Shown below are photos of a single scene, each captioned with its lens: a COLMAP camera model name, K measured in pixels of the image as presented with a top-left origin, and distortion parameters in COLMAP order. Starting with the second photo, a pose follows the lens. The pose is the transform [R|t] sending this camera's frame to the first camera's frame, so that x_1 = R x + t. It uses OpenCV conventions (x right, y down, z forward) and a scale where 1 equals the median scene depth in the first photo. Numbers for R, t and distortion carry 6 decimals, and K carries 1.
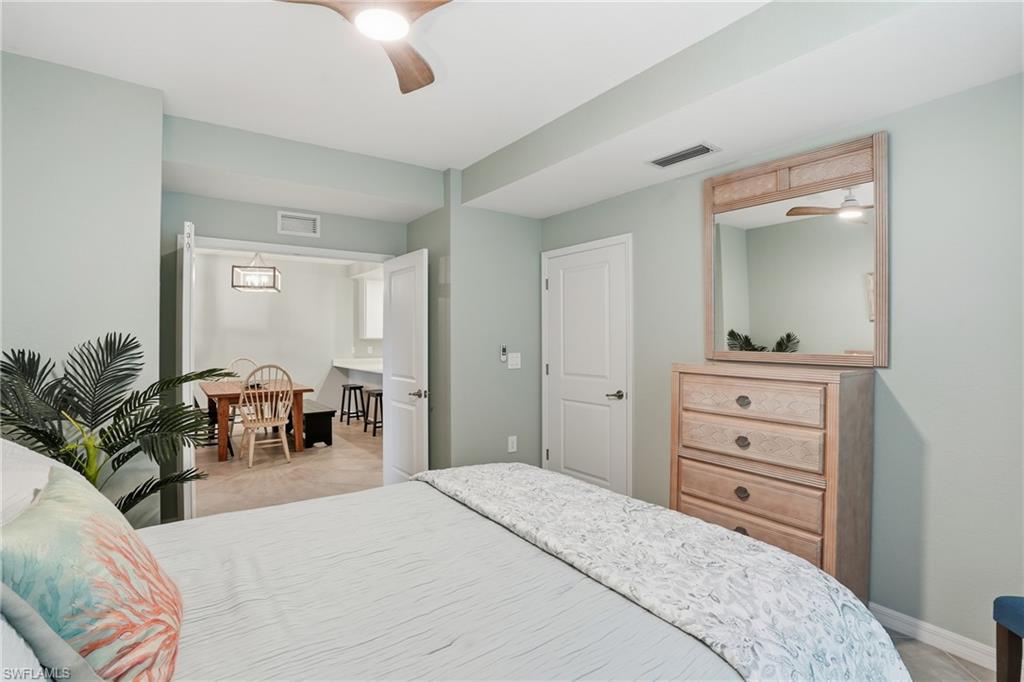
lens RADIAL K [[476.6, 0, 512.0], [0, 476.6, 341.0], [0, 0, 1]] dist [-0.068339, 0.023801]
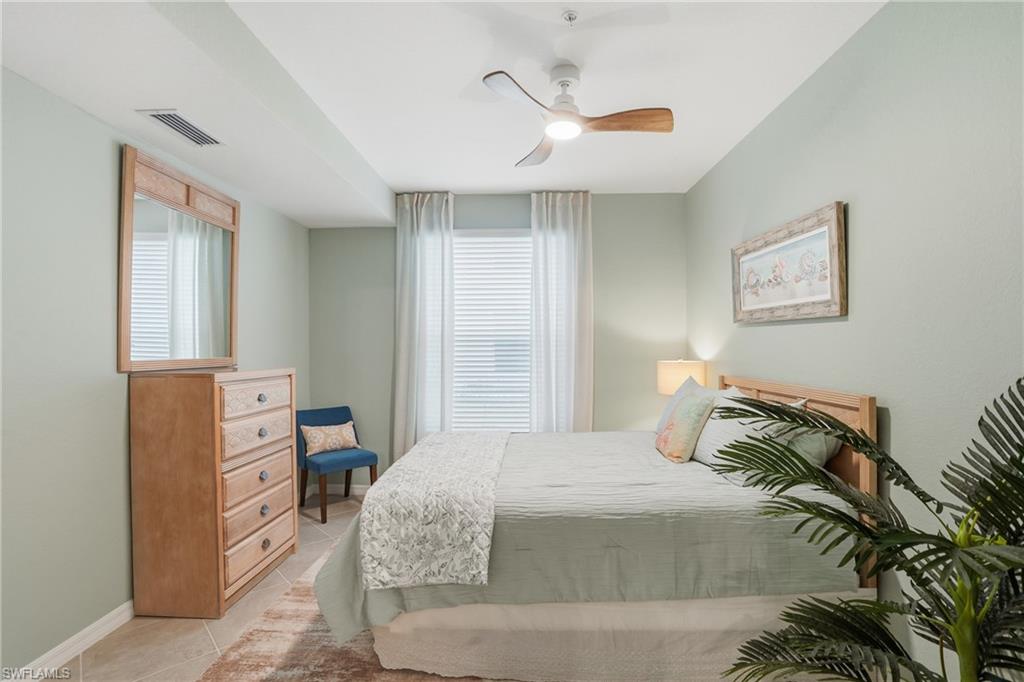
lens RADIAL K [[476.6, 0, 512.0], [0, 476.6, 341.0], [0, 0, 1]] dist [-0.068339, 0.023801]
pose [[-0.776390, 0.002515, 0.630248, -0.724385], [0.002637, 0.999996, -0.000742, -0.012092], [-0.630247, 0.001086, -0.776394, 1.496397]]
